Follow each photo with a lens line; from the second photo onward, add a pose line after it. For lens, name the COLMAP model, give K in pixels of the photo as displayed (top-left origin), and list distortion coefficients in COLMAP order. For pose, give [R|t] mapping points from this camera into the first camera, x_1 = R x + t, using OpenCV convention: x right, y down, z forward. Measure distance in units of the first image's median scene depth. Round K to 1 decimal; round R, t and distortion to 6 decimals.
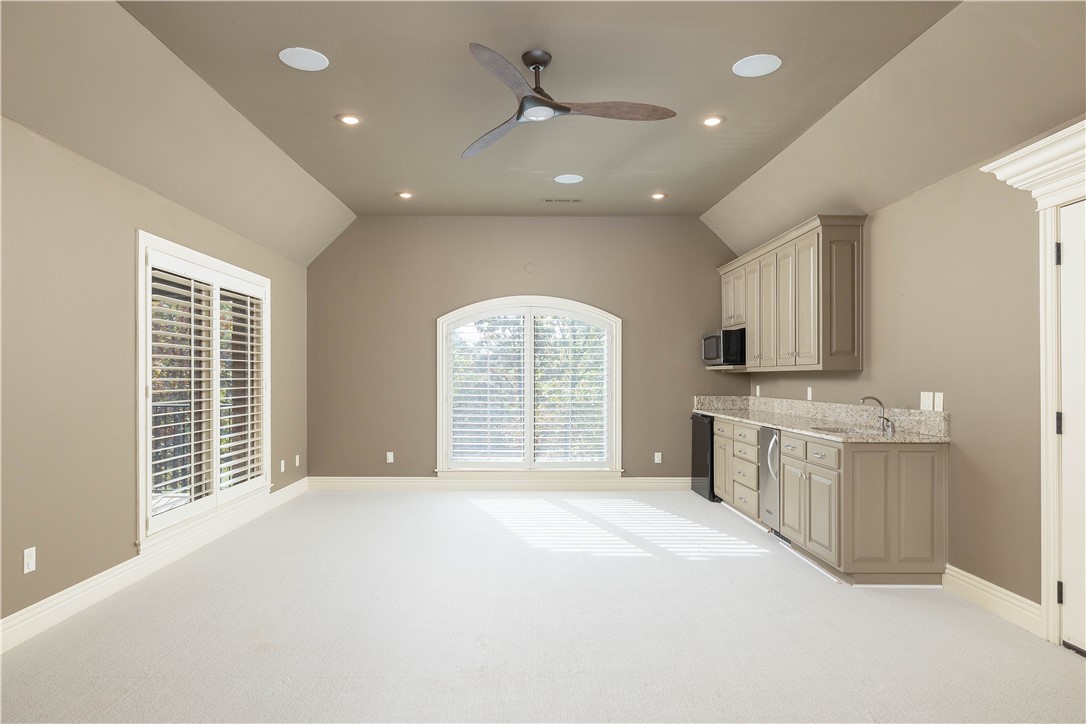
lens RADIAL K [[633.4, 0, 512.1], [0, 633.4, 380.9], [0, 0, 1]] dist [0.008272, 0.002179]
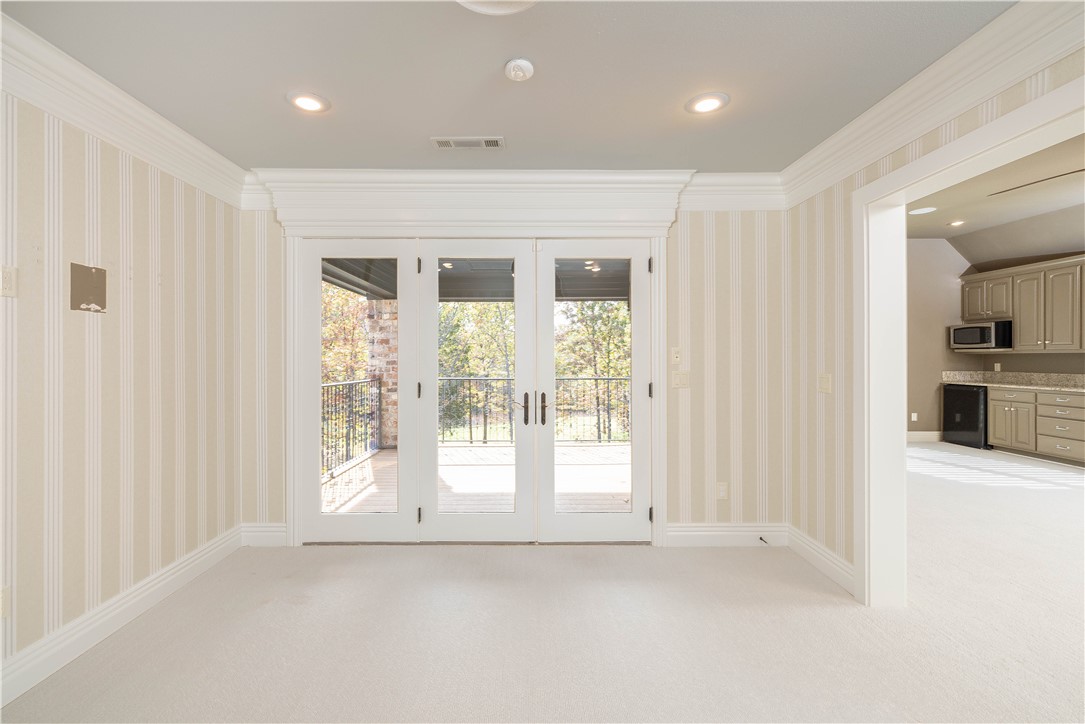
lens RADIAL K [[469.9, 0, 537.1], [0, 469.9, 356.9], [0, 0, 1]] dist [0.003709, 0.000285]
pose [[0.999999, -0.001323, -0.000286, -0.832829], [0.001321, 0.999981, -0.006065, -0.002235], [0.000294, 0.006065, 0.999982, 0.005326]]
